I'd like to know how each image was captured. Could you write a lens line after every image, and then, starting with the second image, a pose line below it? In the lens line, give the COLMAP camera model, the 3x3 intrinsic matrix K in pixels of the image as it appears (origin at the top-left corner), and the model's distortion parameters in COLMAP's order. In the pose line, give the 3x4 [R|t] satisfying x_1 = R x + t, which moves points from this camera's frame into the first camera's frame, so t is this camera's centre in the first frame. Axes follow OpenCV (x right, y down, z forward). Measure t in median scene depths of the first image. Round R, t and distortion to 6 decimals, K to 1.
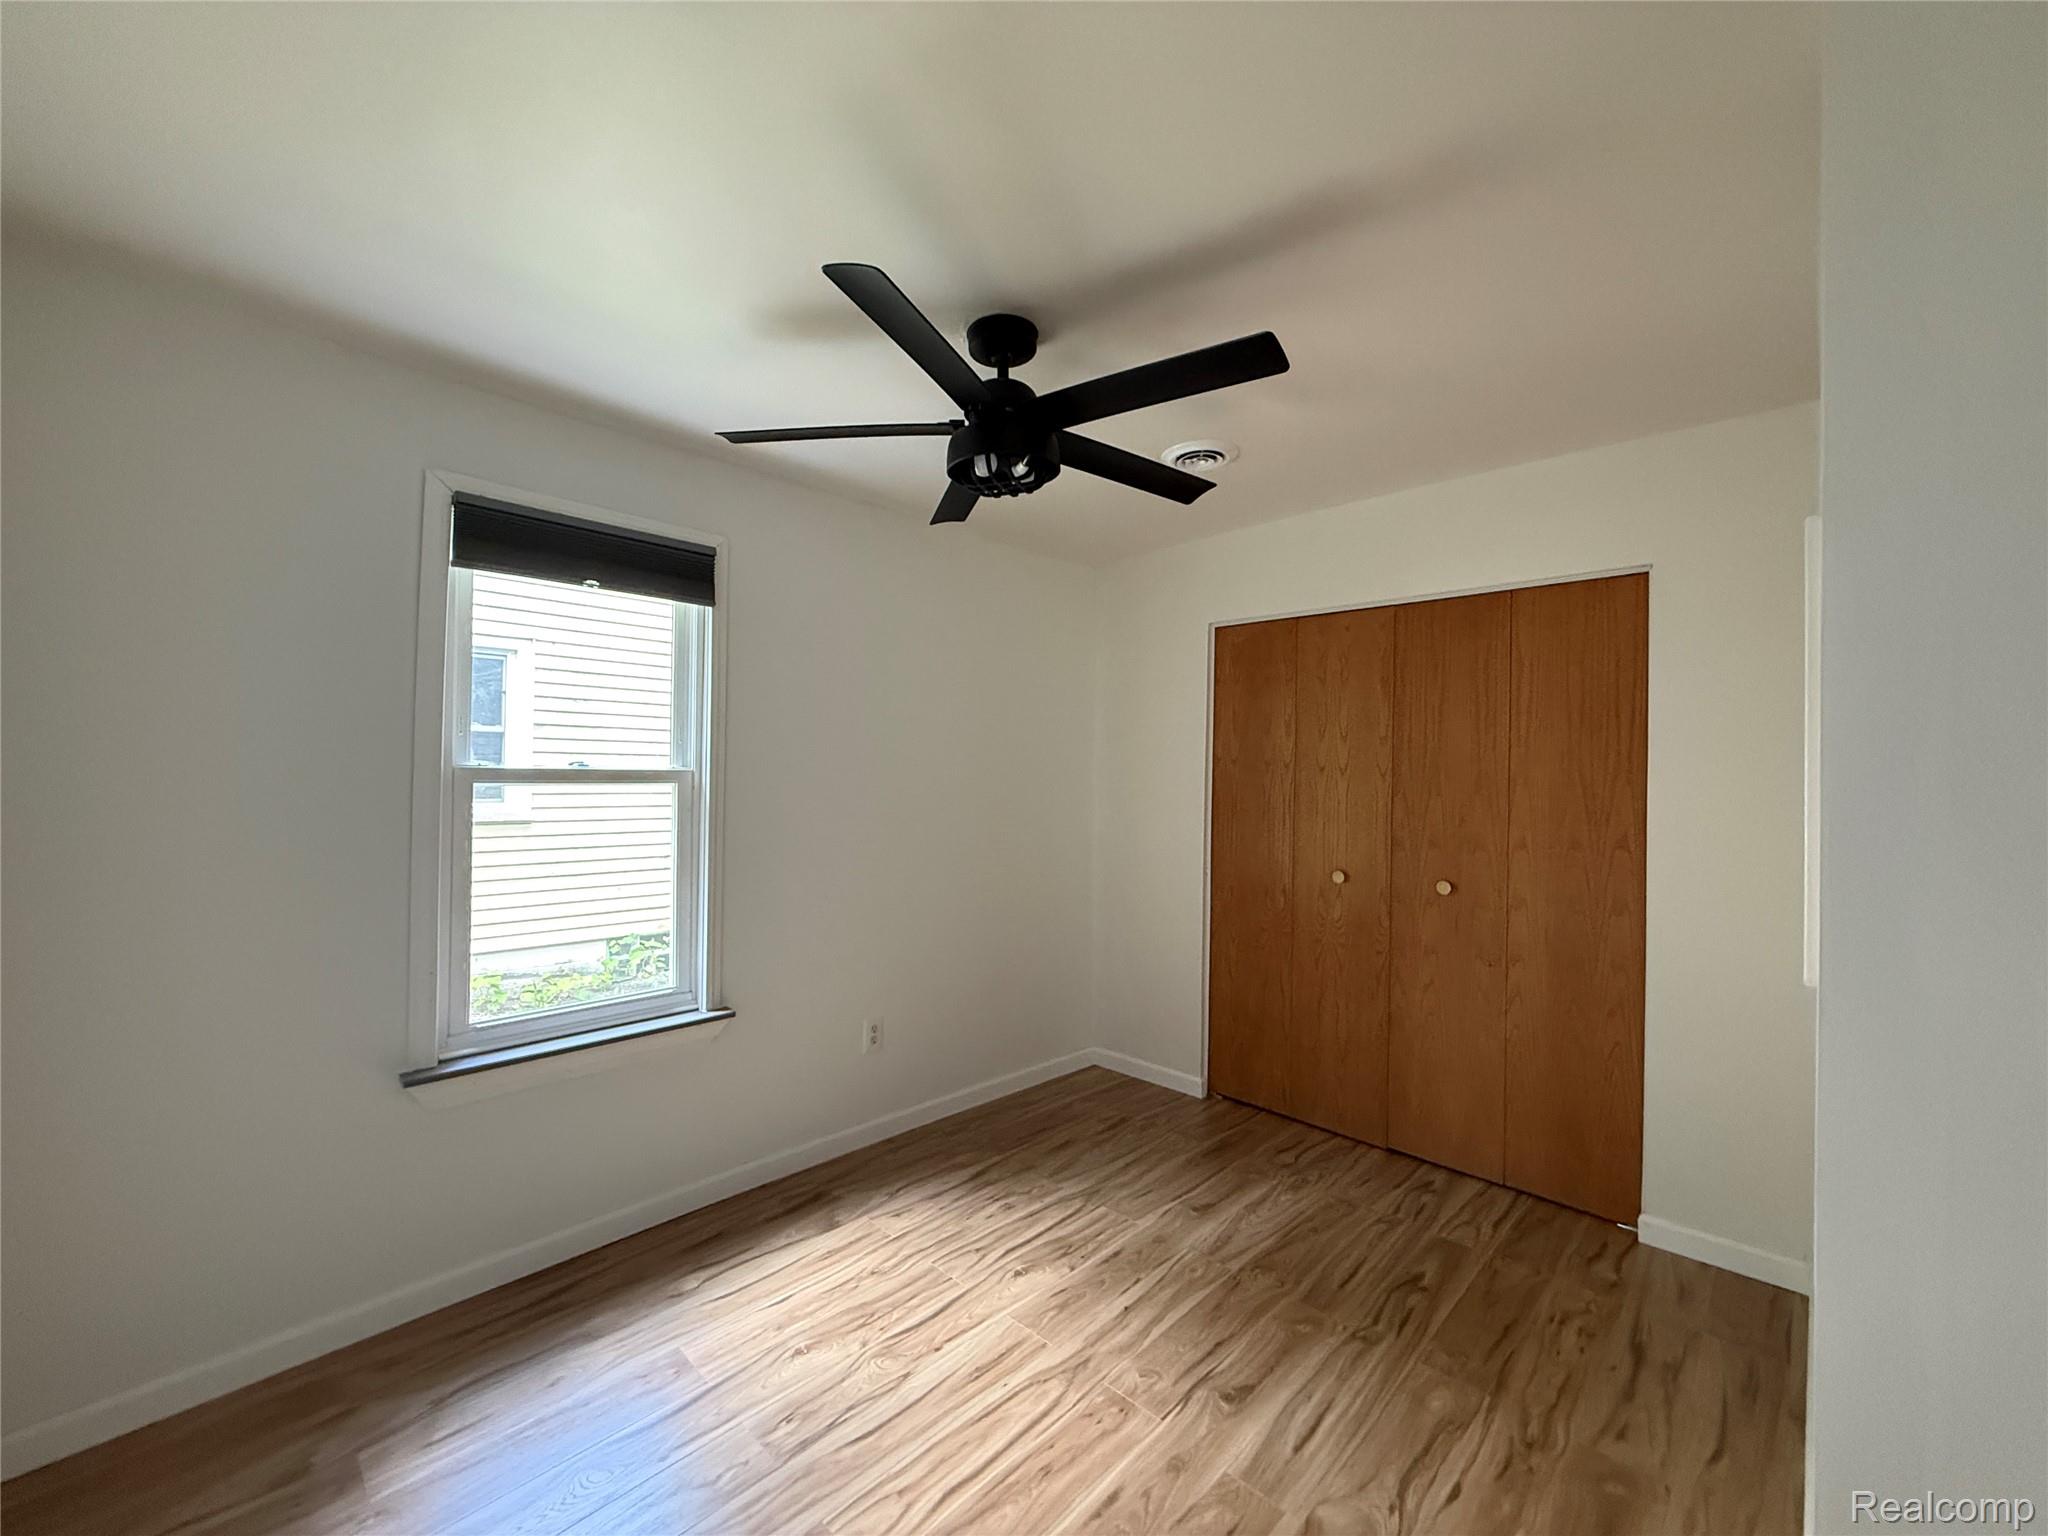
lens RADIAL K [[813.1, 0, 1015.0], [0, 813.1, 767.2], [0, 0, 1]] dist [-0.002432, 0.000494]
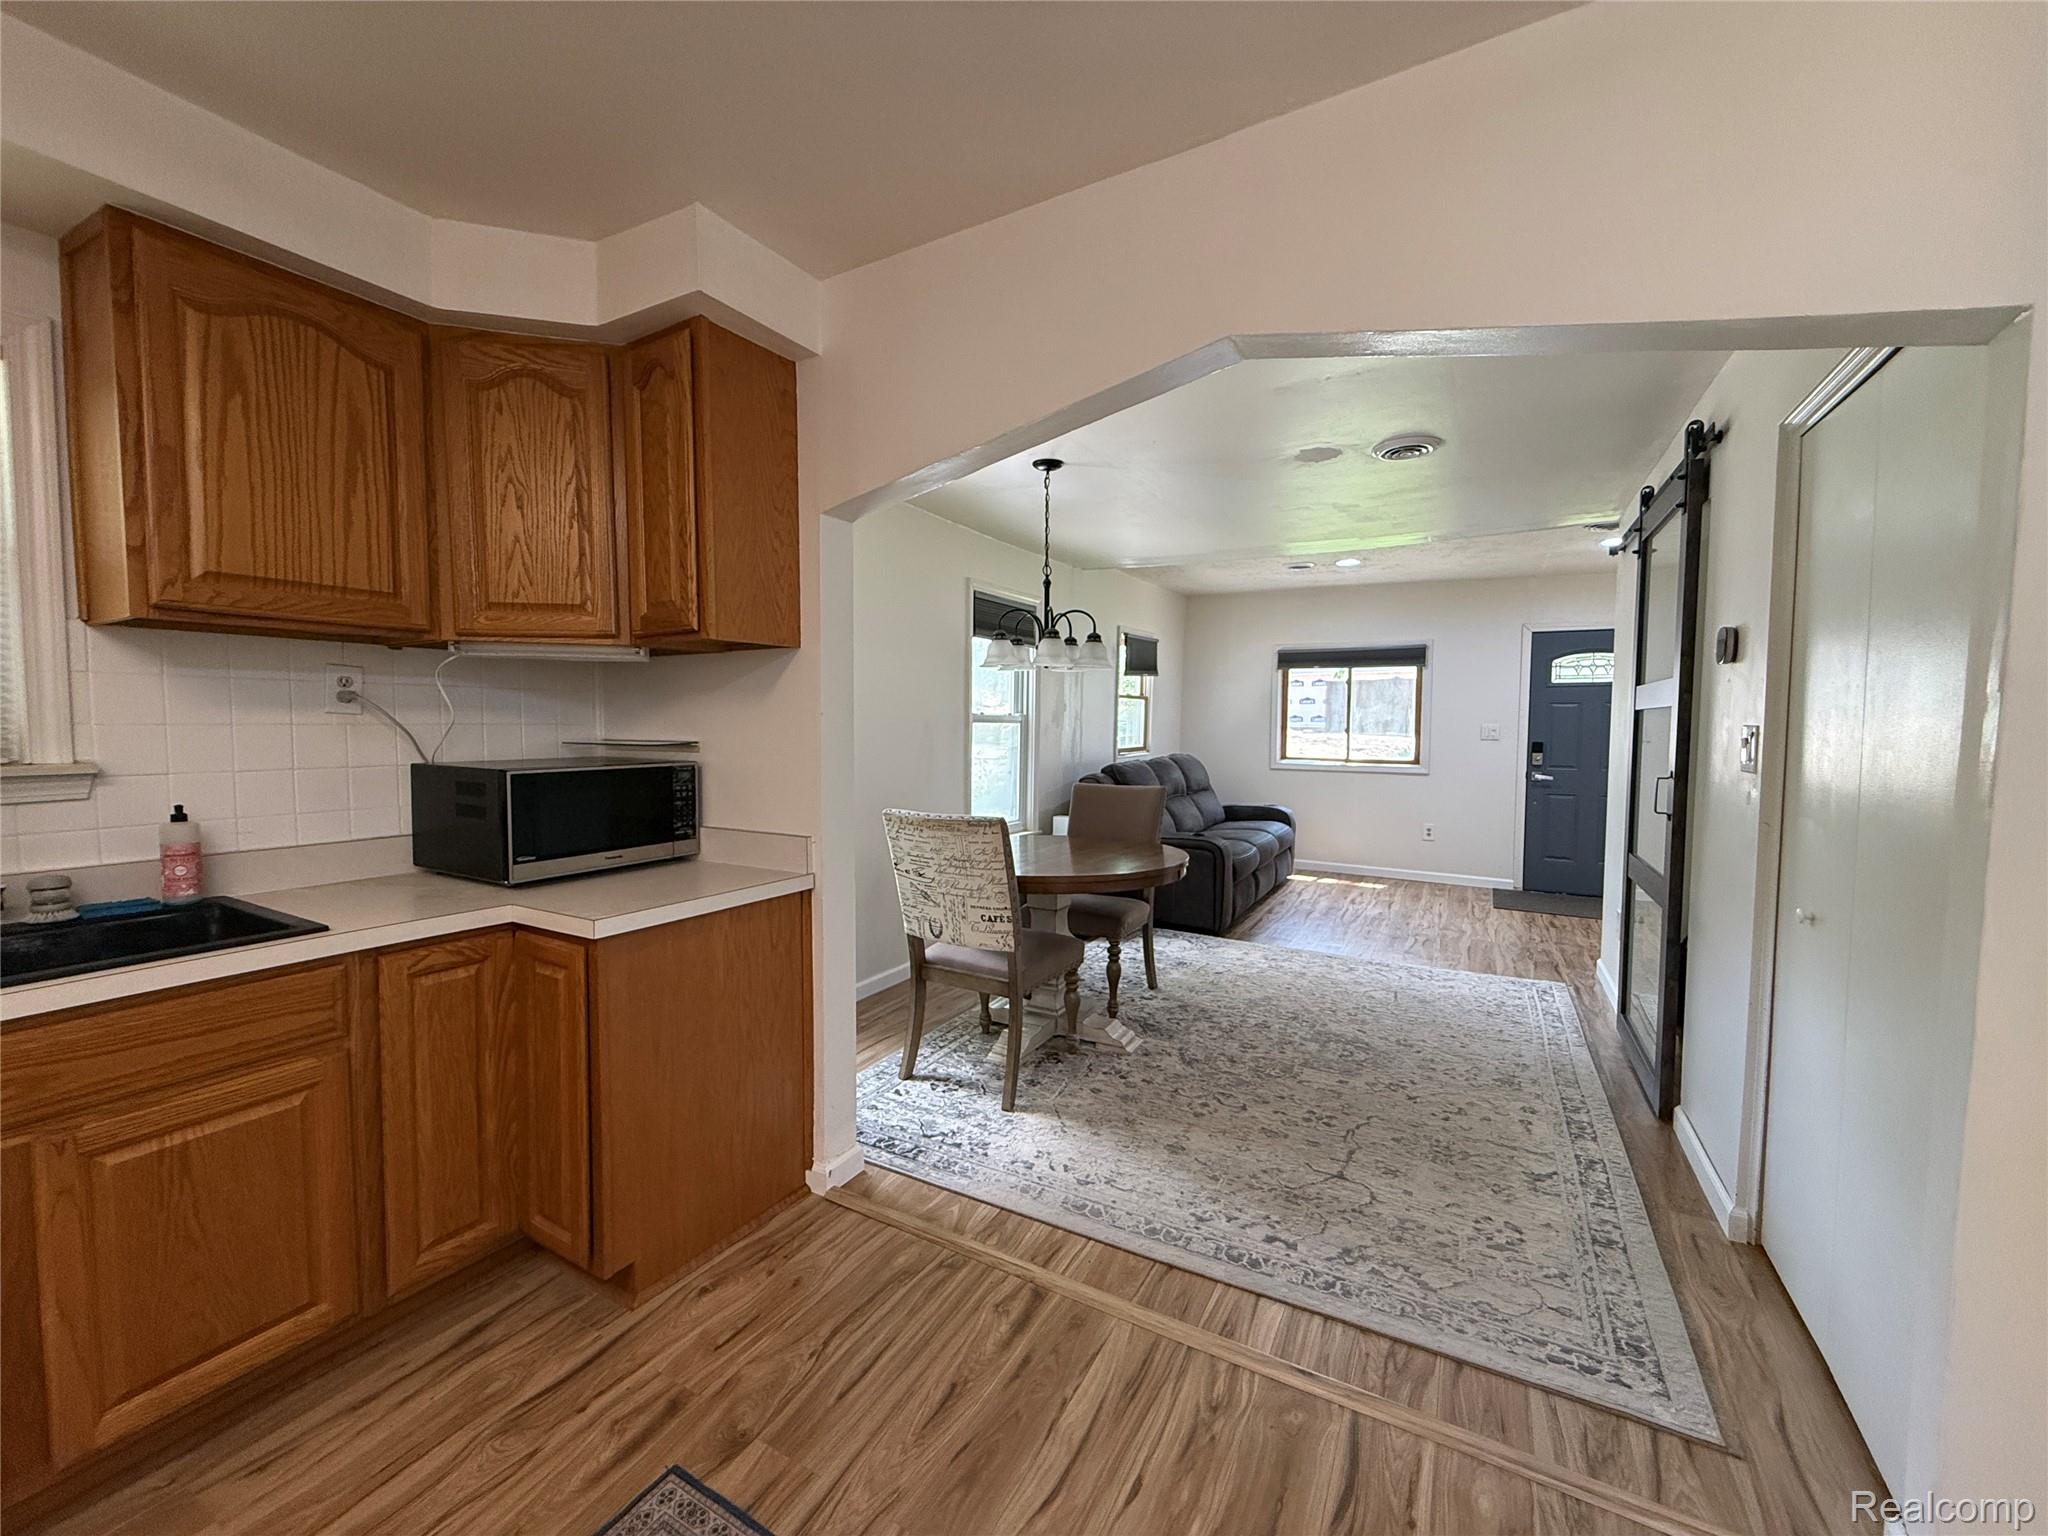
lens RADIAL K [[813.1, 0, 1017.5], [0, 813.1, 765.9], [0, 0, 1]] dist [-0.002432, 0.000494]
pose [[0.964782, -0.007957, 0.262929, 0.136244], [-0.007509, 0.998302, 0.057765, 0.018985], [-0.262942, -0.057705, 0.963084, 0.150752]]
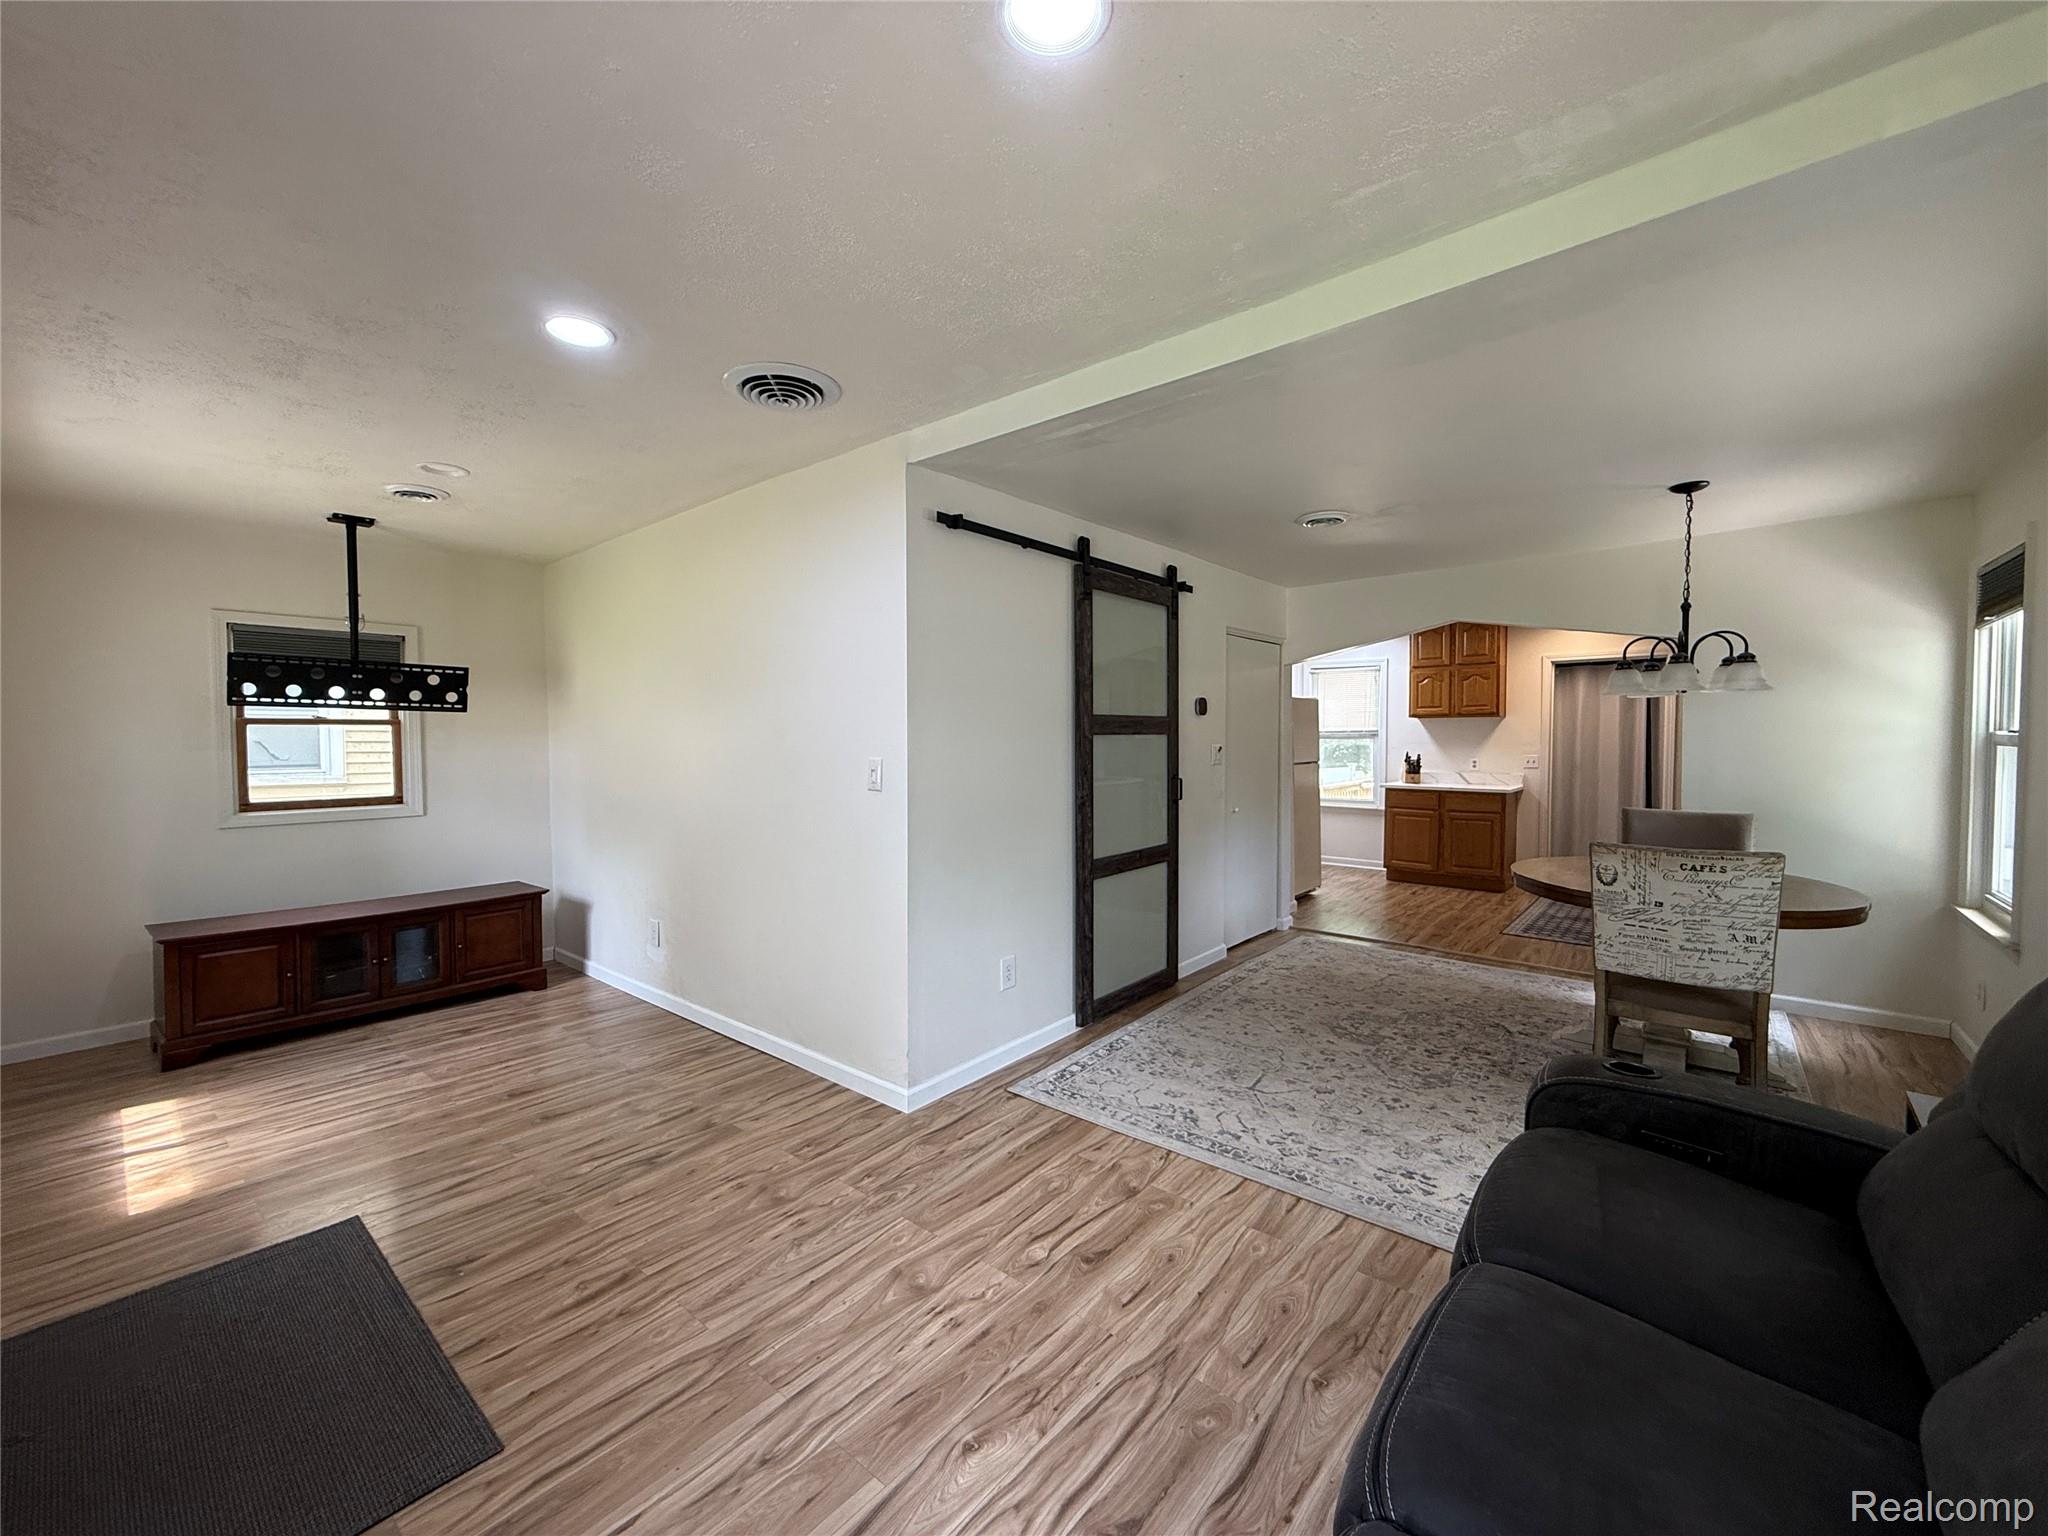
lens RADIAL K [[813.1, 0, 1018.2], [0, 813.1, 766.1], [0, 0, 1]] dist [-0.002432, 0.000494]
pose [[-0.996441, 0.008383, -0.083875, 2.553342], [0.005521, 0.999396, 0.034304, -0.005394], [0.084112, 0.033719, -0.995886, 3.977054]]
